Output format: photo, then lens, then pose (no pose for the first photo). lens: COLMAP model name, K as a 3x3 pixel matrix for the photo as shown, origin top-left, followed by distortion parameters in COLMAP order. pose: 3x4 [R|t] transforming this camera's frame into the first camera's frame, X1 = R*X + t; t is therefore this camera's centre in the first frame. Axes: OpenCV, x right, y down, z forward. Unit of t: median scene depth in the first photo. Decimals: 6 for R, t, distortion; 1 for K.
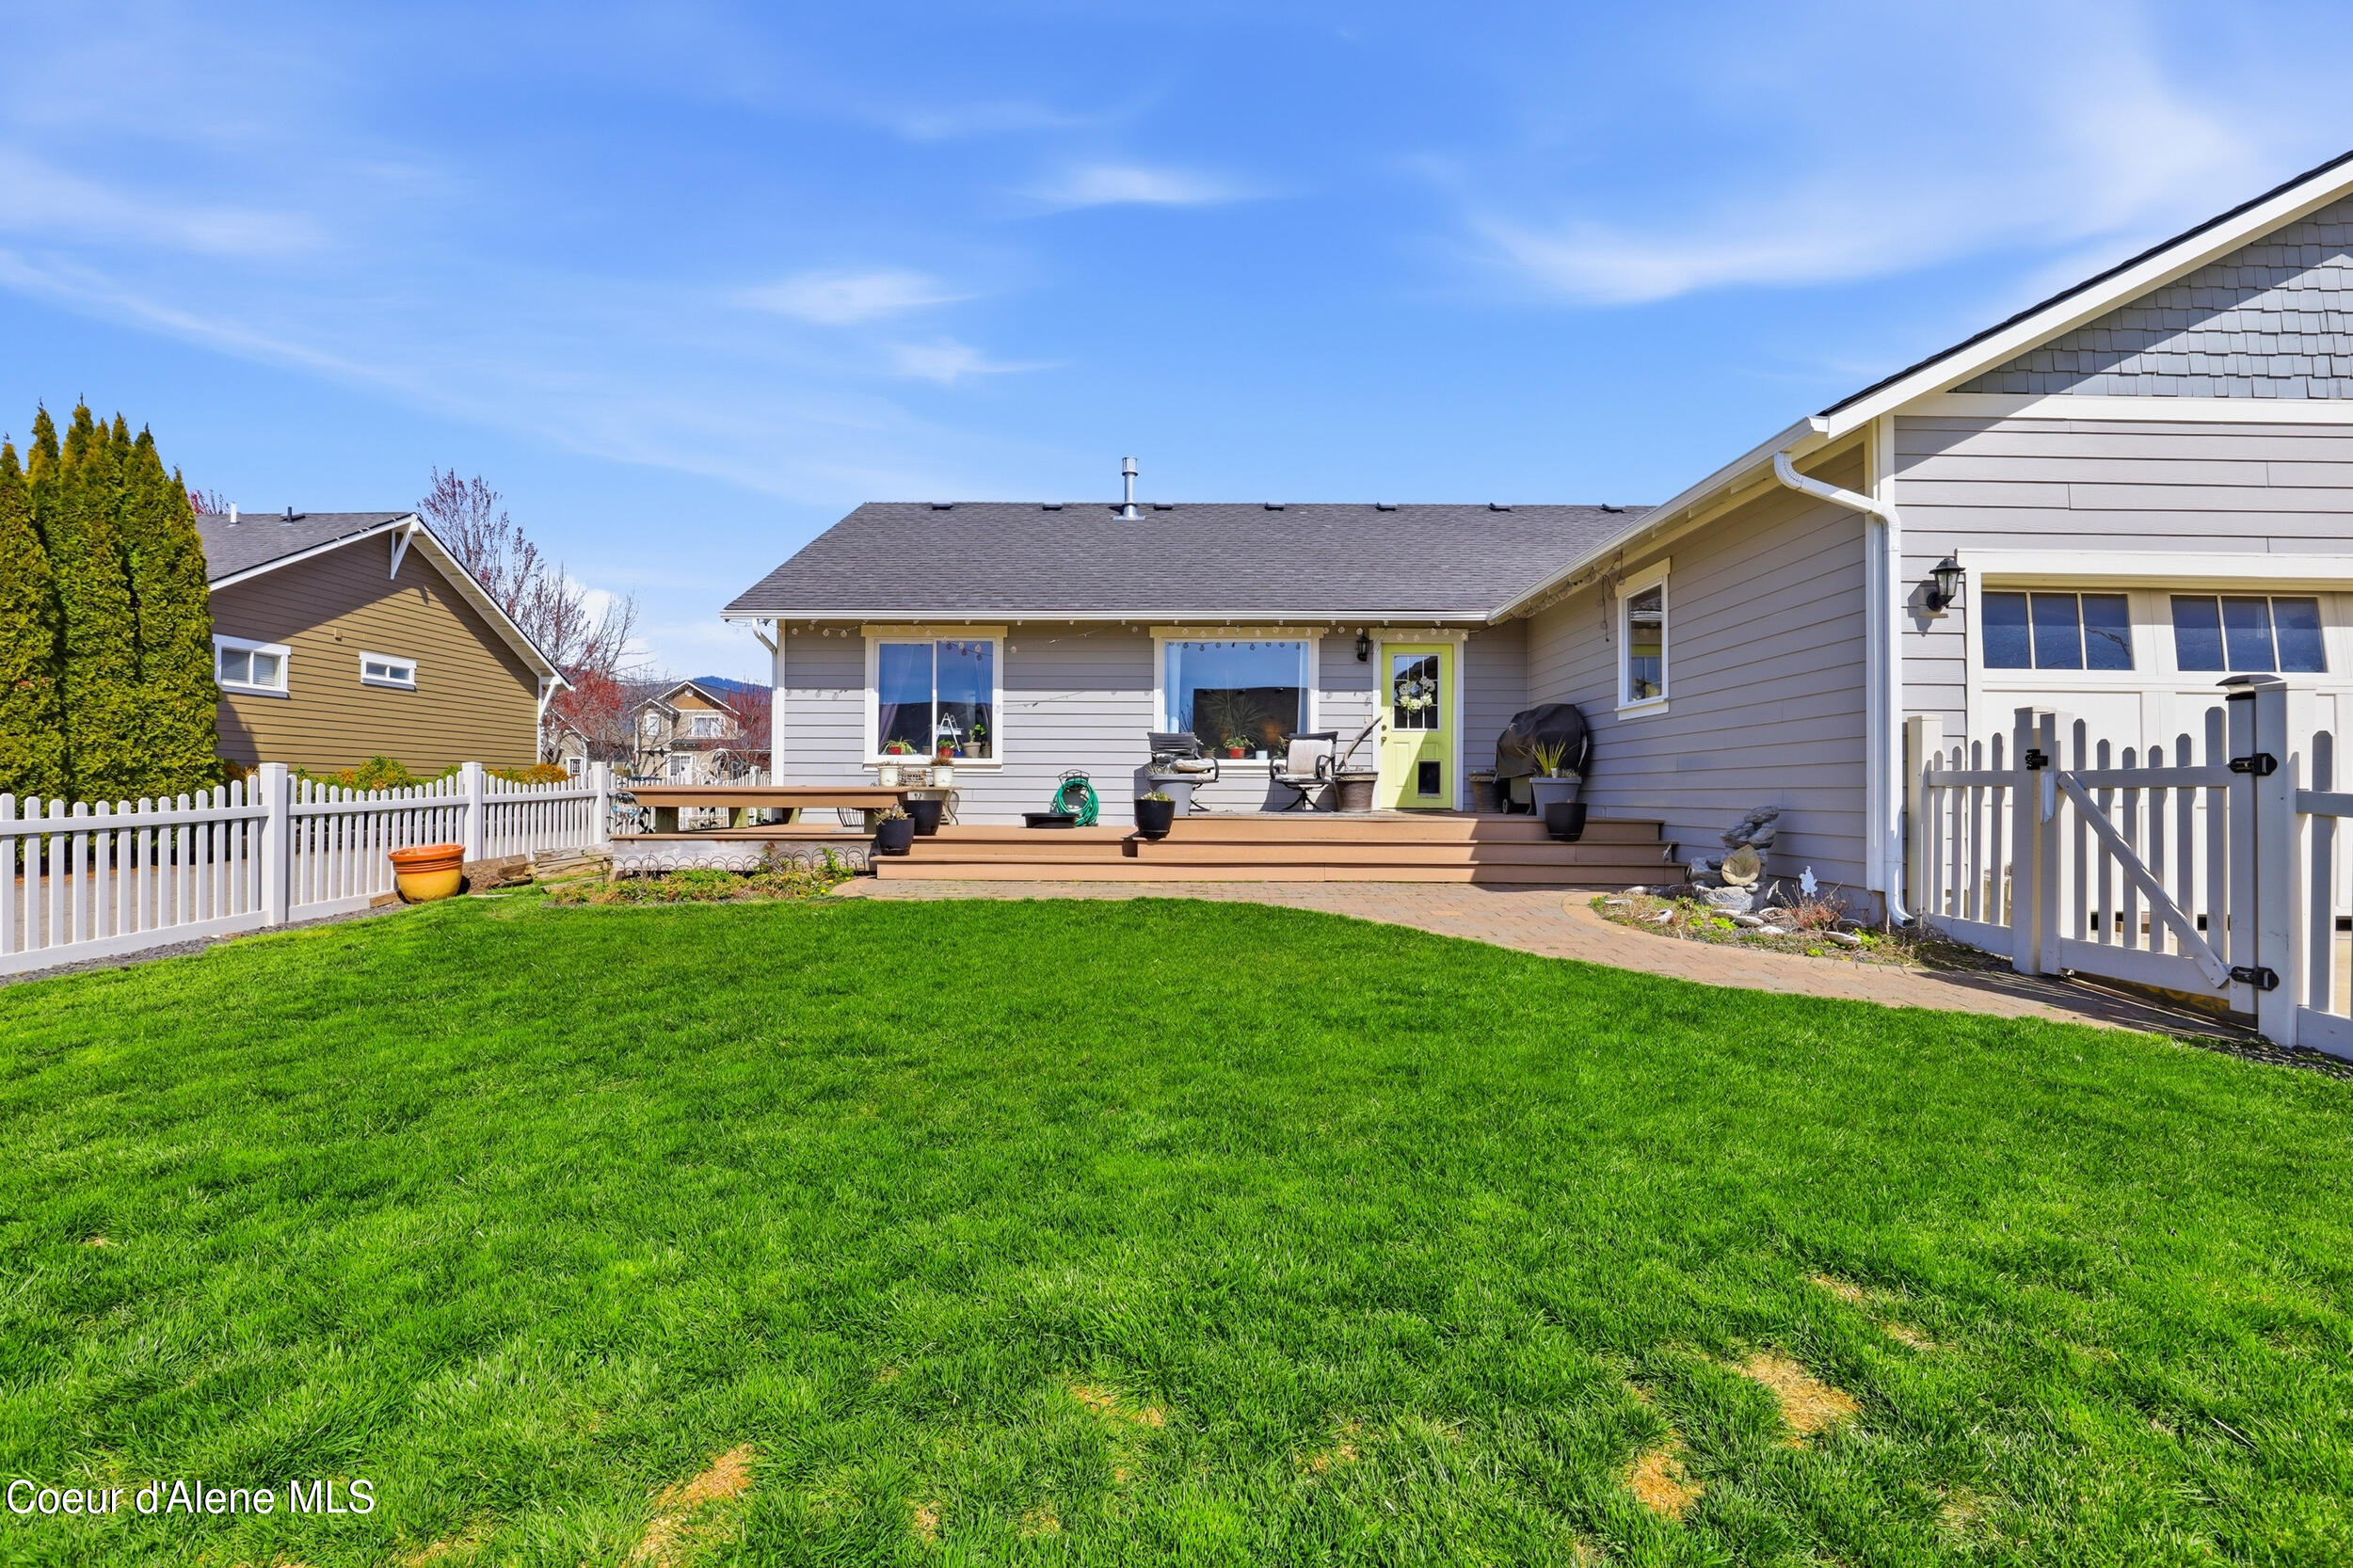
lens RADIAL K [[1092.4, 0, 1174.2], [0, 1092.4, 773.1], [0, 0, 1]] dist [-0.030508, 0.000411]
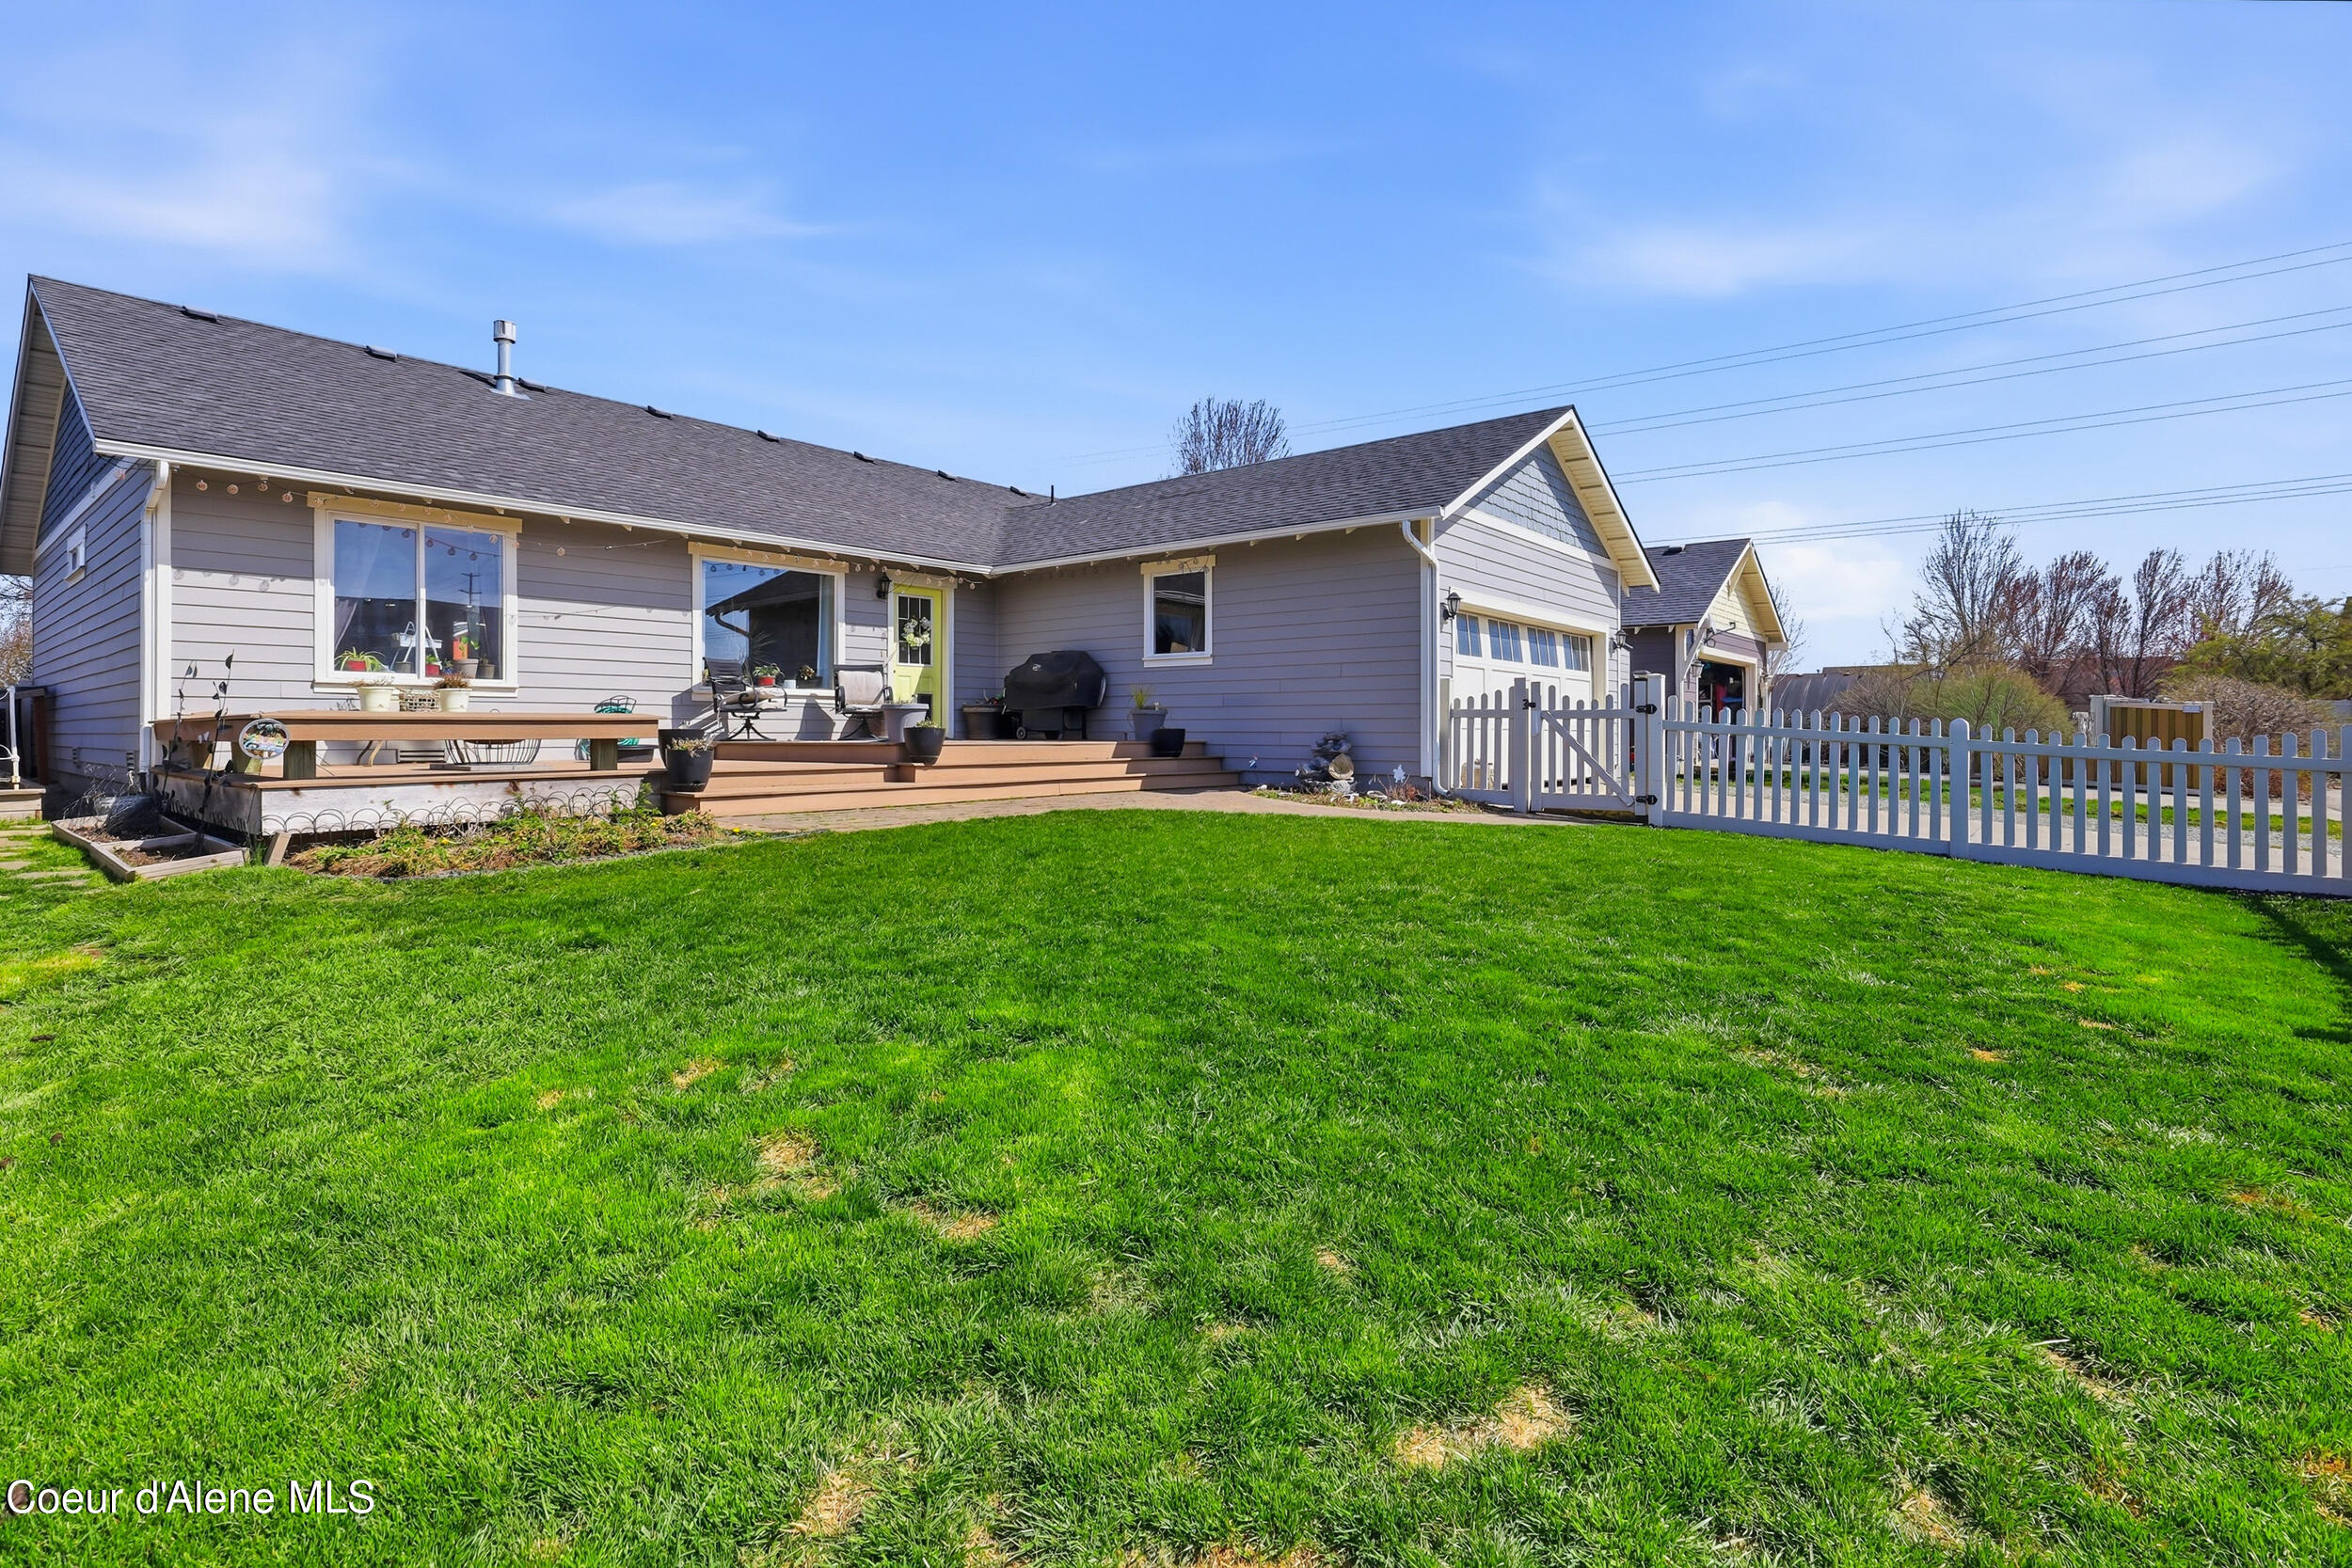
lens RADIAL K [[1103.9, 0, 1170.2], [0, 1103.9, 766.4], [0, 0, 1]] dist [-0.027844, 0.001084]
pose [[0.625478, -0.031009, 0.779625, -0.506843], [-0.013257, 0.998643, 0.050357, 0.003480], [-0.780129, -0.041833, 0.624218, 0.100537]]
